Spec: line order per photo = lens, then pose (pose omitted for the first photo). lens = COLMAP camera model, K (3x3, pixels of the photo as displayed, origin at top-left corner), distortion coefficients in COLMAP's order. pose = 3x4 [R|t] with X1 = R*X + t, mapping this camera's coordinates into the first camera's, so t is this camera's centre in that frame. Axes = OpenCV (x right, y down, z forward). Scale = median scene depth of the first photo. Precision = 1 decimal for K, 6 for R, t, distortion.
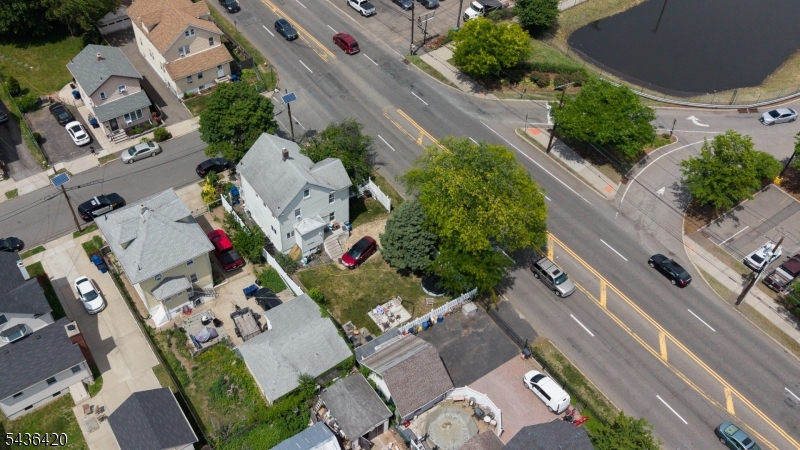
lens RADIAL K [[792.1, 0, 400.0], [0, 792.1, 225.0], [0, 0, 1]] dist [0.000907, -0.008409]
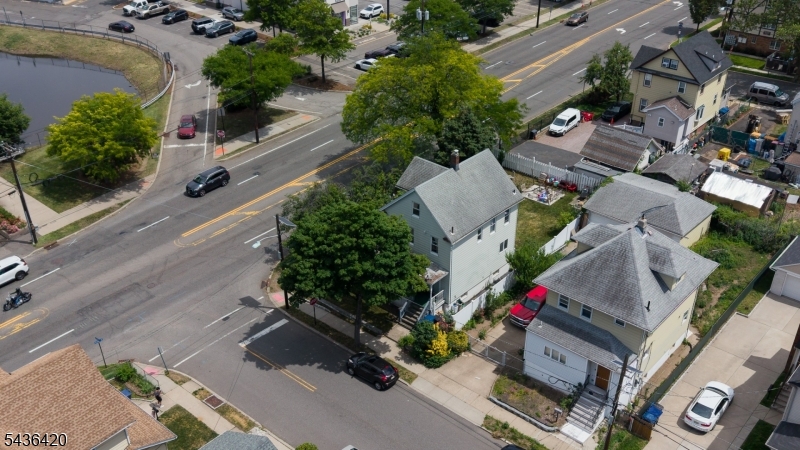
lens RADIAL K [[792.1, 0, 400.0], [0, 792.1, 225.0], [0, 0, 1]] dist [0.000907, -0.008409]
pose [[-0.249427, -0.495313, 0.832137, -0.651001], [0.692223, 0.509723, 0.510891, -0.394404], [-0.677210, 0.703454, 0.215728, 0.776213]]
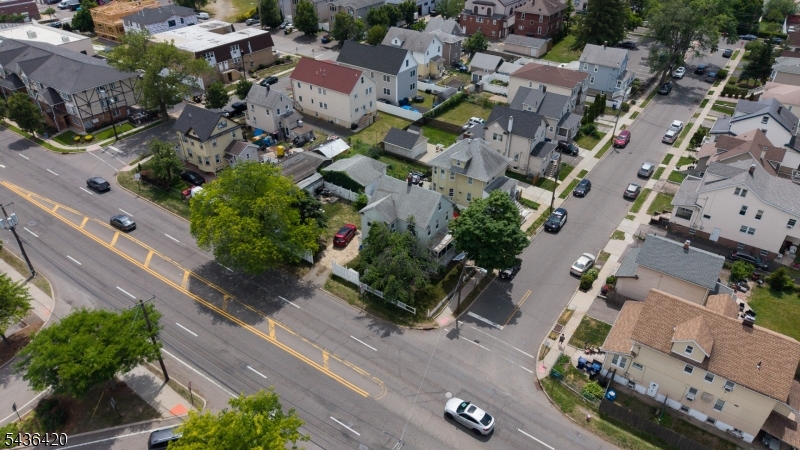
lens RADIAL K [[510.4, 0, 400.0], [0, 510.4, 225.0], [0, 0, 1]] dist [-0.000661, -0.001032]
pose [[-0.945811, 0.177221, -0.272094, 0.075680], [-0.236516, 0.198160, 0.951206, -0.683923], [0.222492, 0.964015, -0.145506, 0.991588]]
